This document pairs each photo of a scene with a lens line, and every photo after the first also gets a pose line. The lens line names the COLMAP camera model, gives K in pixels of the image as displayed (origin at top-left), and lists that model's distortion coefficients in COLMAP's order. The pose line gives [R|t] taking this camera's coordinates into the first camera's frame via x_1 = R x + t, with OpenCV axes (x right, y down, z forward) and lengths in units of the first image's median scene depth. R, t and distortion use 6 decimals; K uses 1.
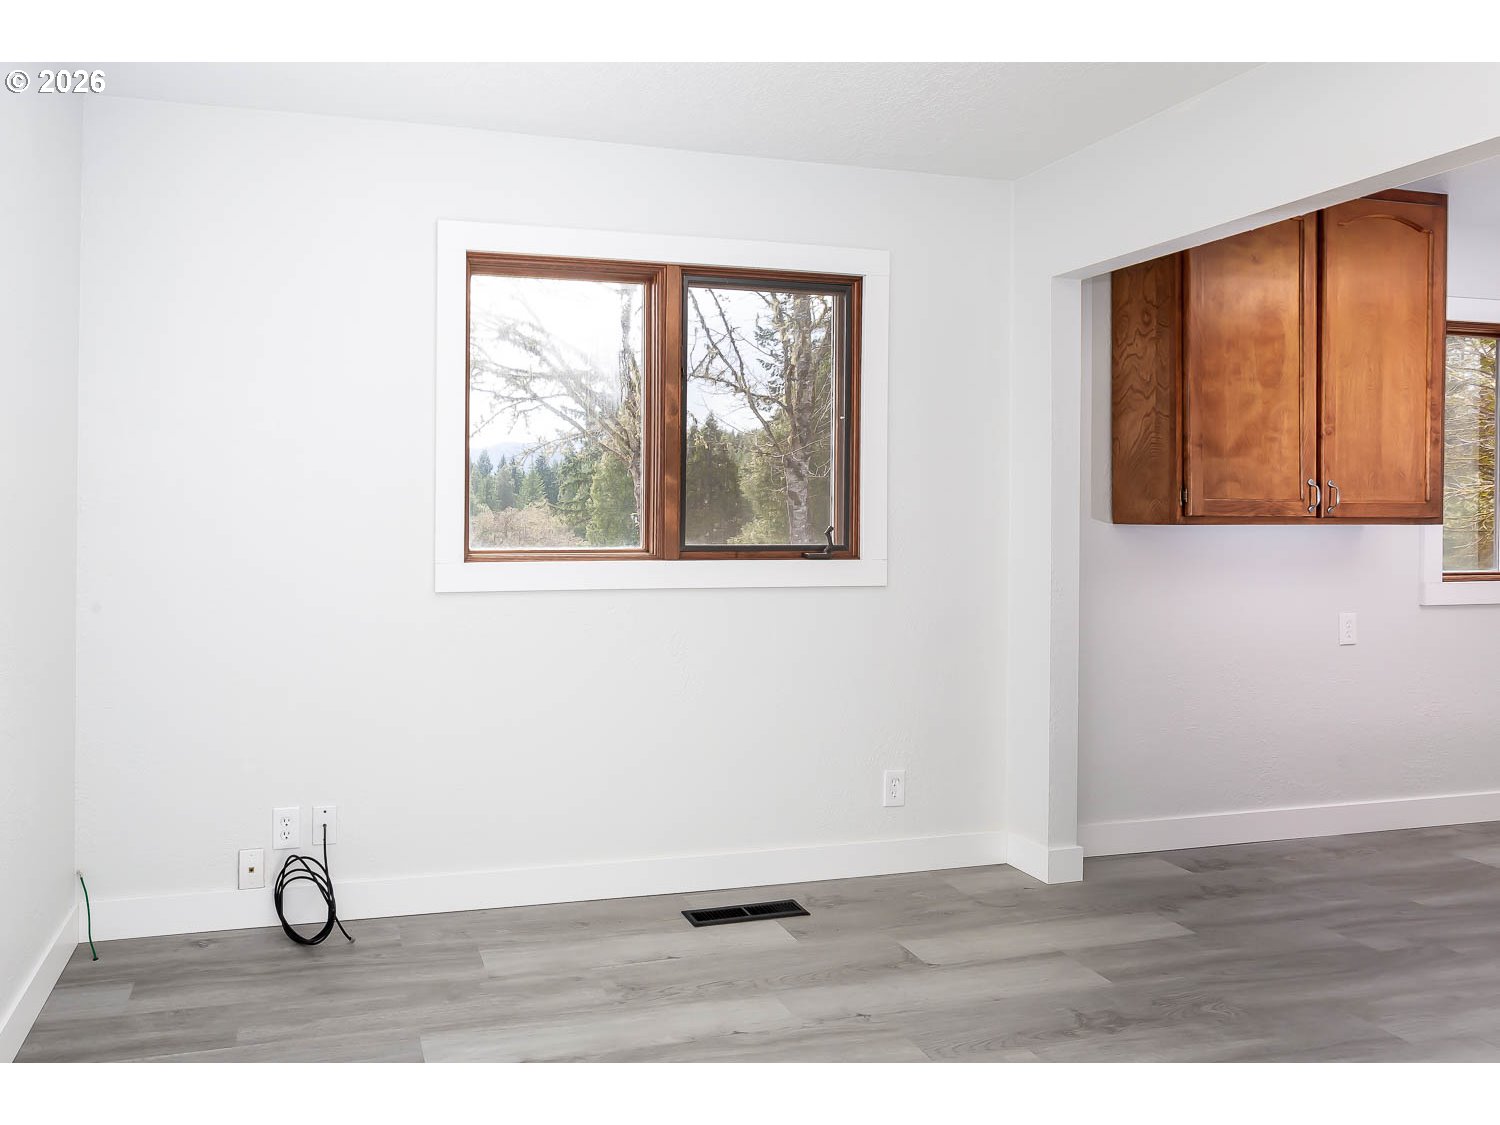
lens RADIAL K [[703.1, 0, 740.1], [0, 703.1, 552.5], [0, 0, 1]] dist [-0.003092, -0.000348]
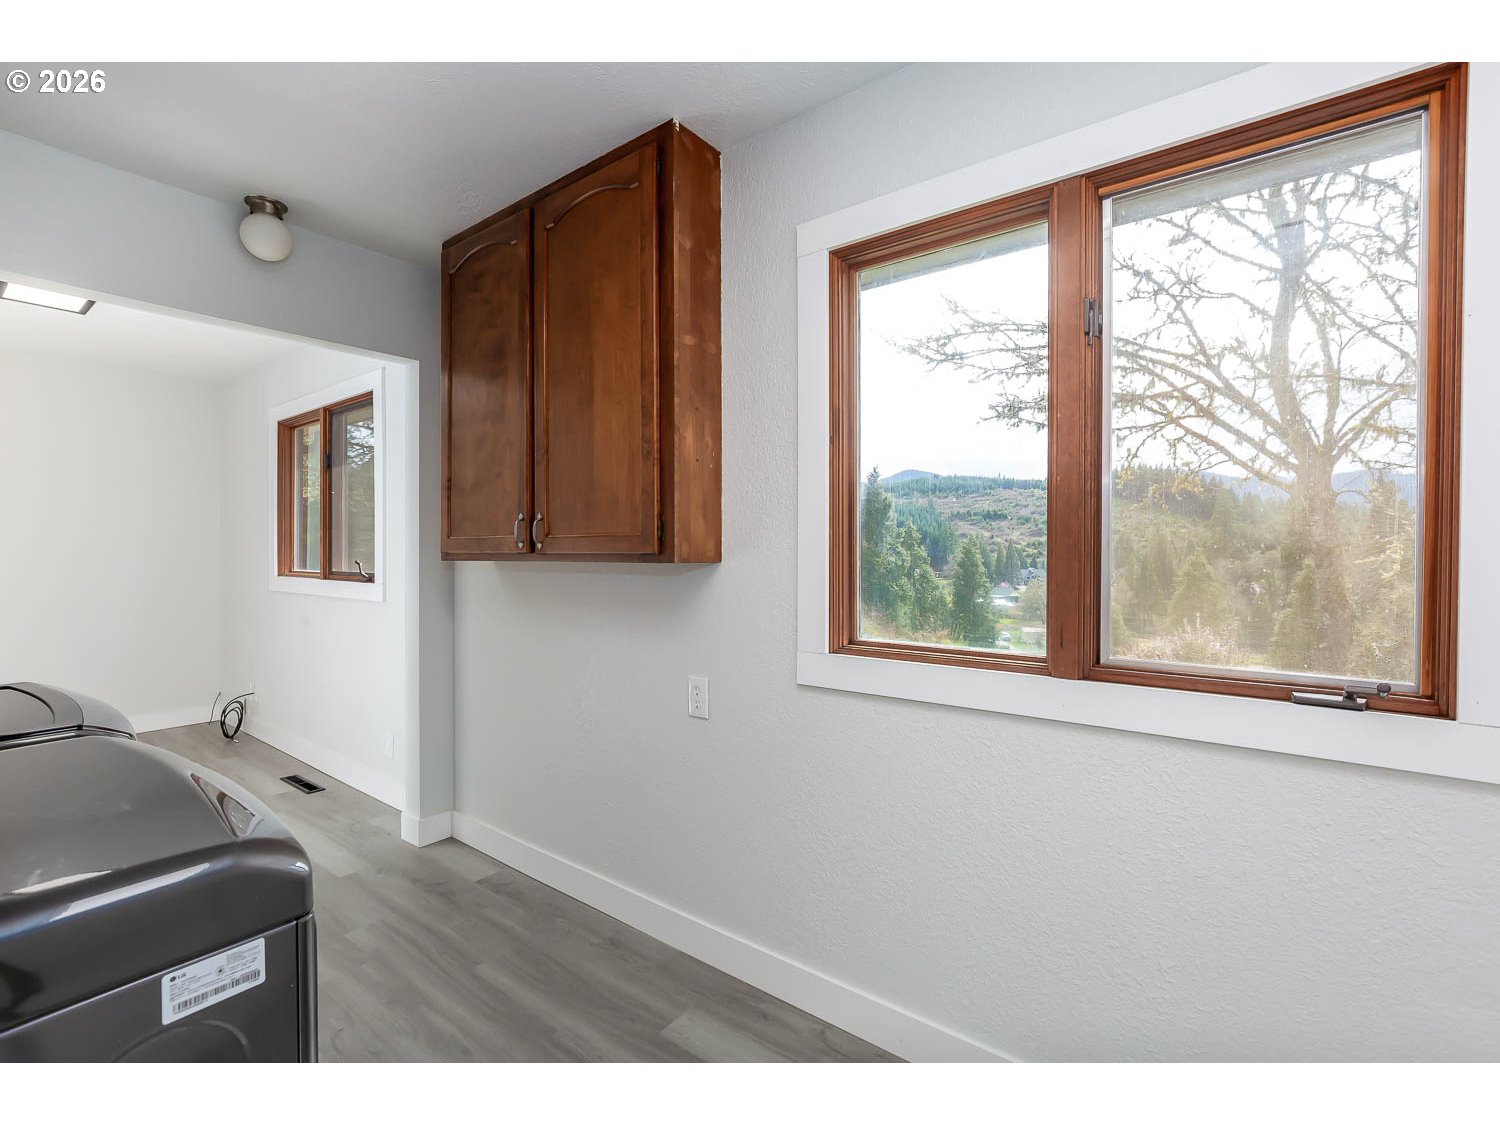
lens RADIAL K [[703.1, 0, 740.1], [0, 703.1, 552.5], [0, 0, 1]] dist [-0.003092, -0.000348]
pose [[0.644365, 0.007722, -0.764679, 1.741869], [-0.006165, 0.999969, 0.004904, -0.058500], [0.764693, 0.001554, 0.644393, 0.618918]]
